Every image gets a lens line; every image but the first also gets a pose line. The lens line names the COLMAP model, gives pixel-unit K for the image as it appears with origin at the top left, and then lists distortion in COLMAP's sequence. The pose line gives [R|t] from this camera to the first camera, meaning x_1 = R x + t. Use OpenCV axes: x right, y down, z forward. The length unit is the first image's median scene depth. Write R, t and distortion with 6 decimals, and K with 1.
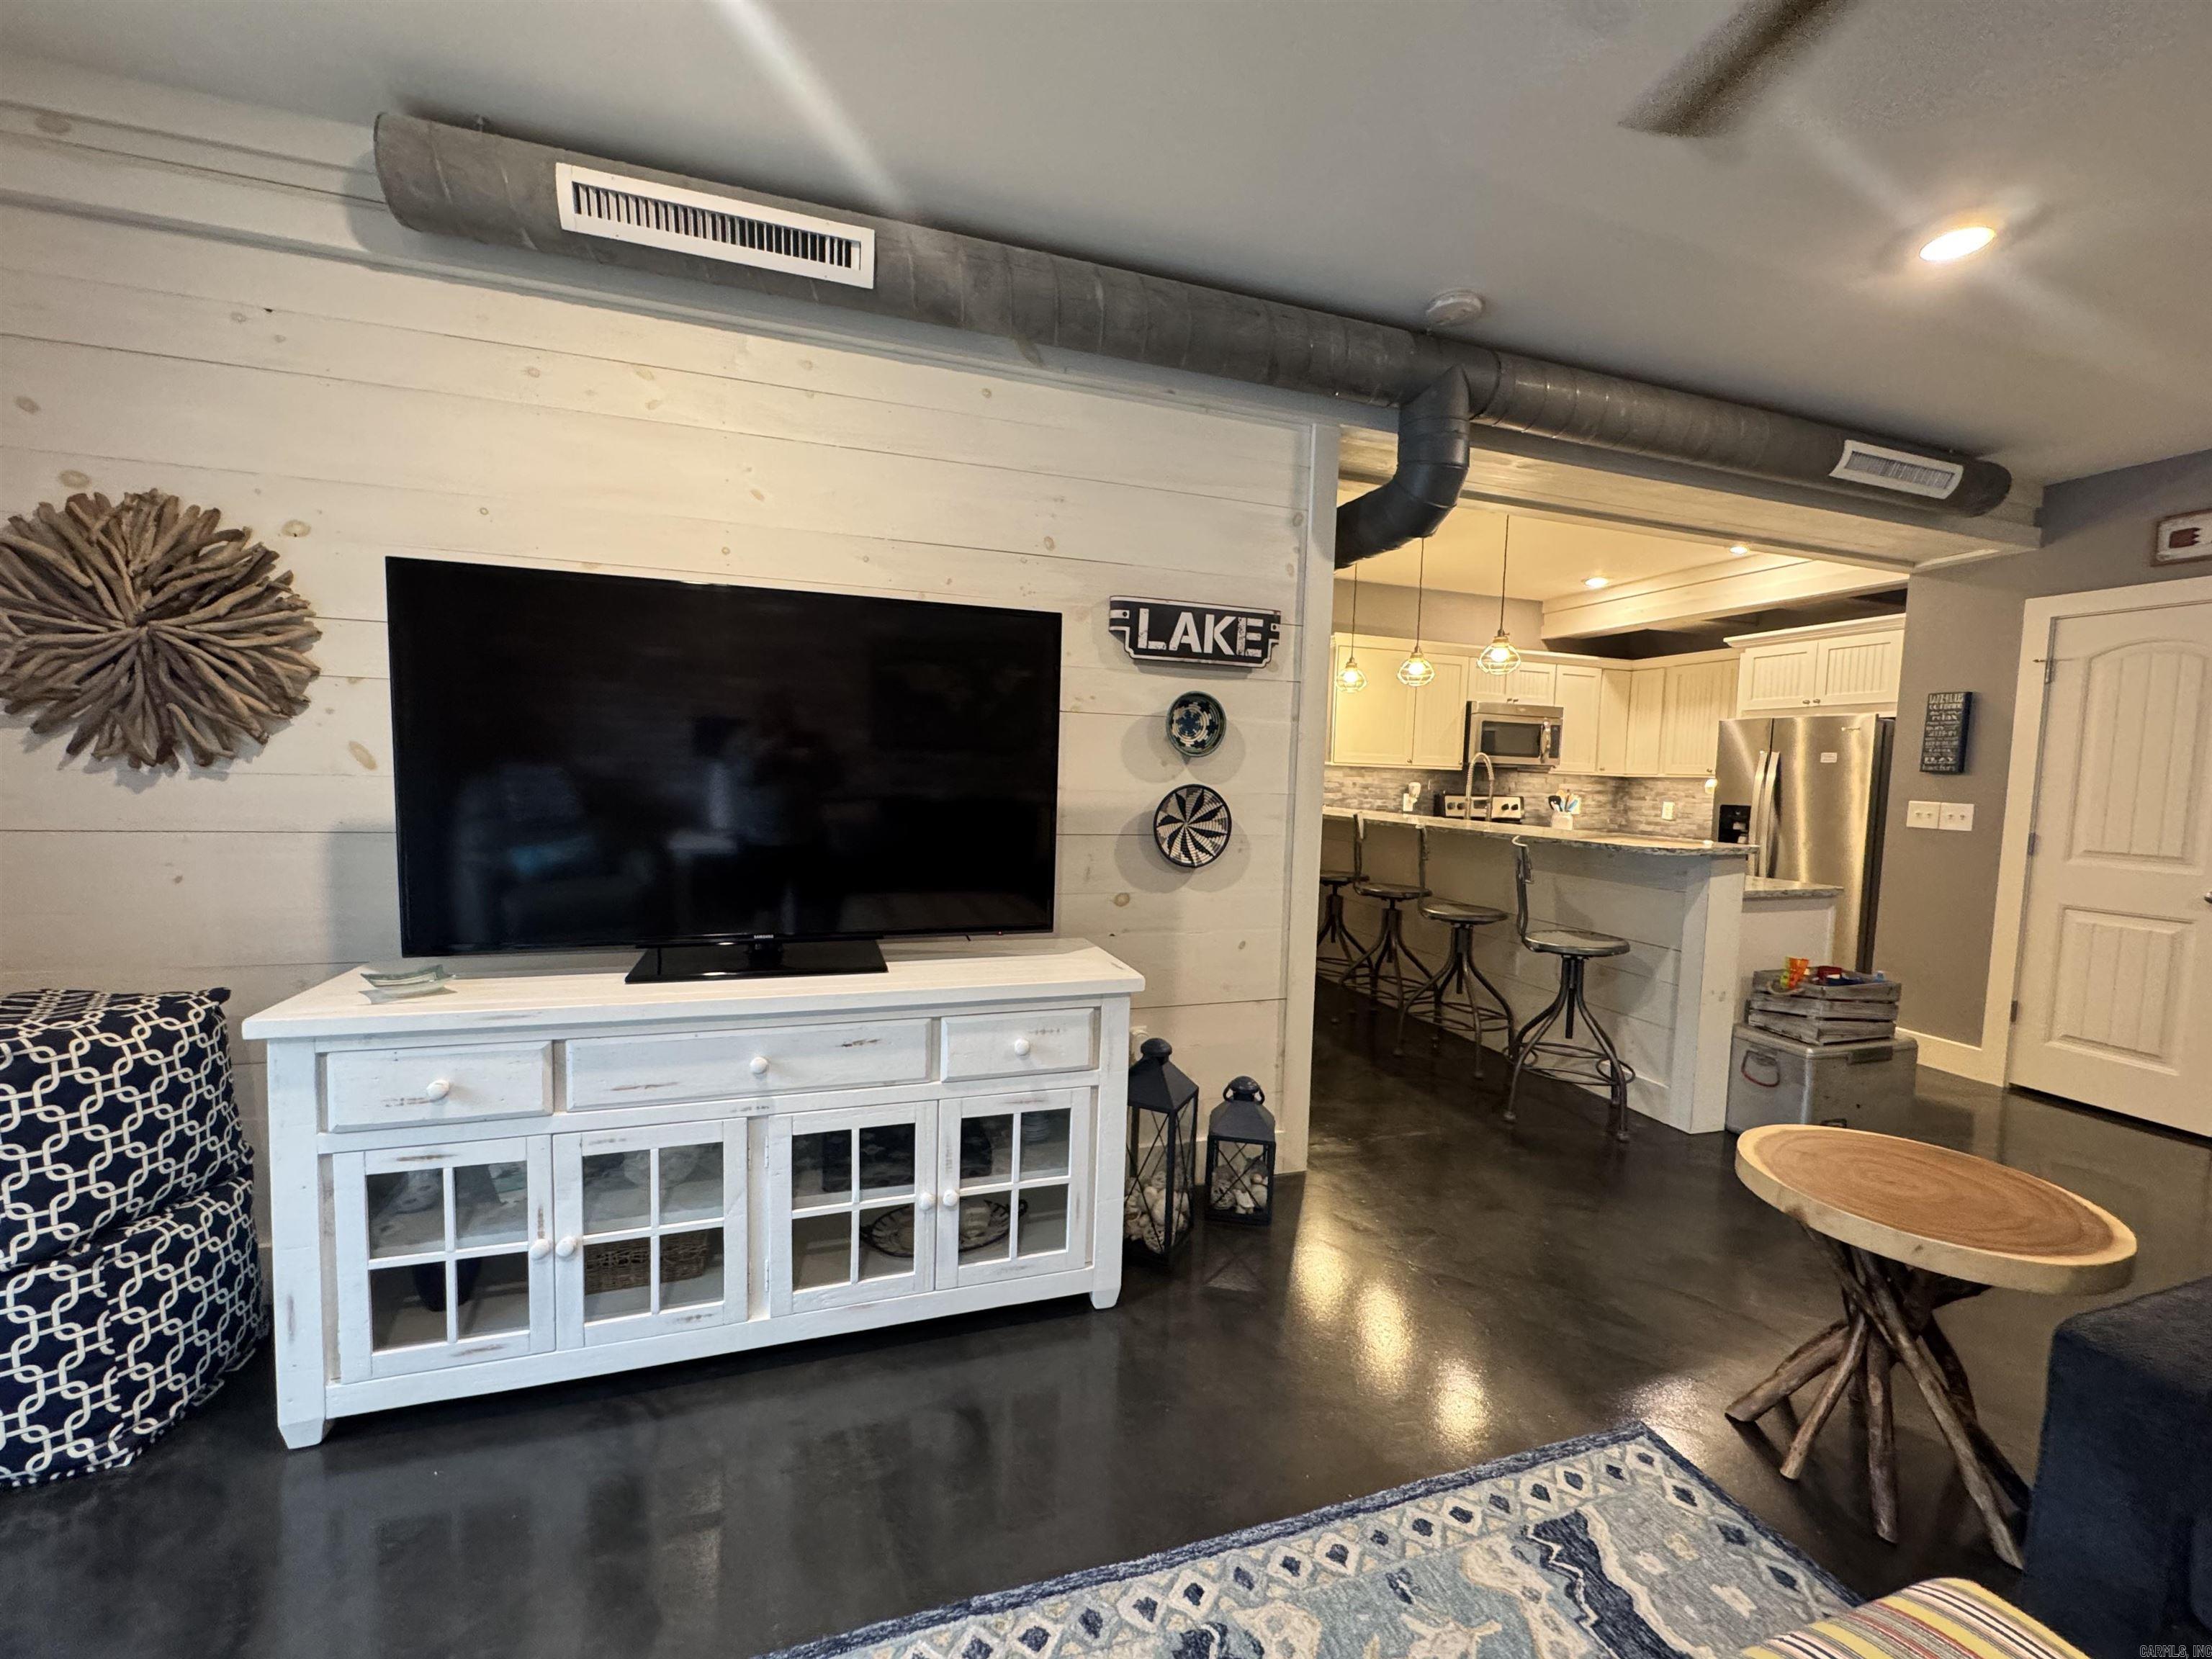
lens RADIAL K [[888.8, 0, 1106.0], [0, 888.8, 829.5], [0, 0, 1]] dist [-0.000869, -0.000745]
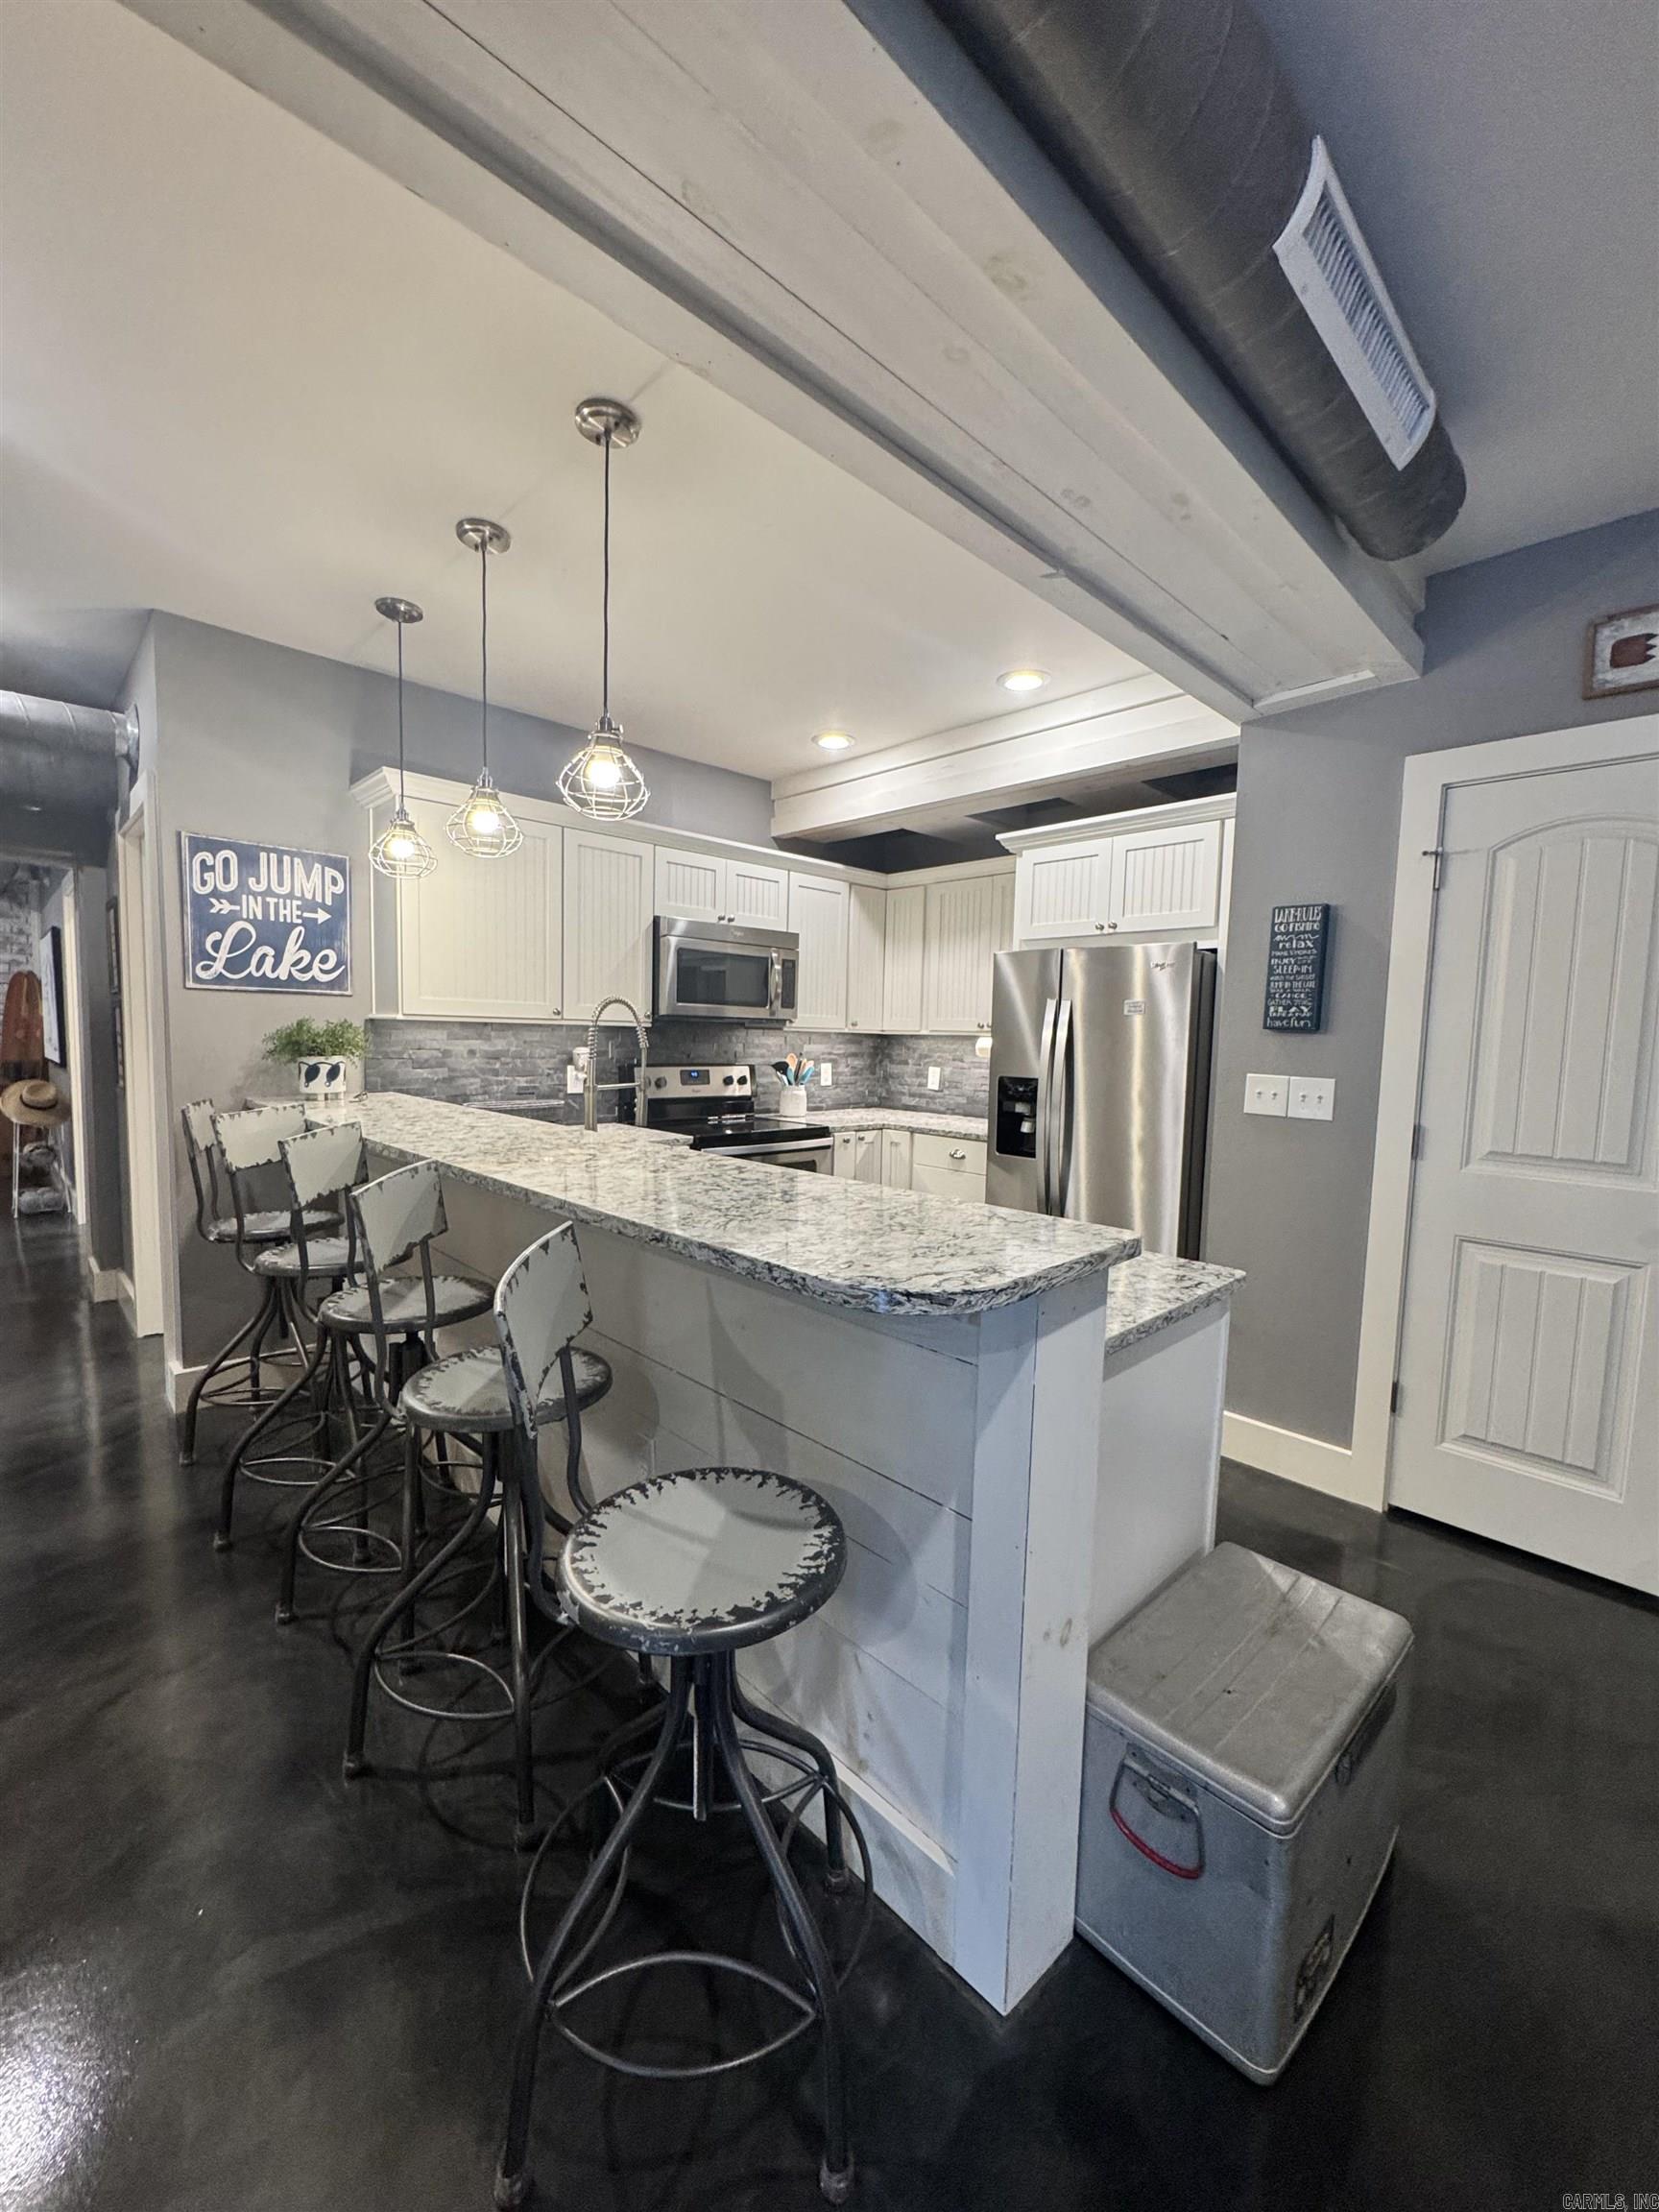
lens RADIAL K [[888.8, 0, 821.1], [0, 888.8, 1107.2], [0, 0, 1]] dist [-0.000869, -0.000745]
pose [[0.905912, -0.044077, 0.421166, 0.298971], [0.031992, 0.998850, 0.035719, -0.035447], [-0.422256, -0.018884, 0.906280, 0.468860]]
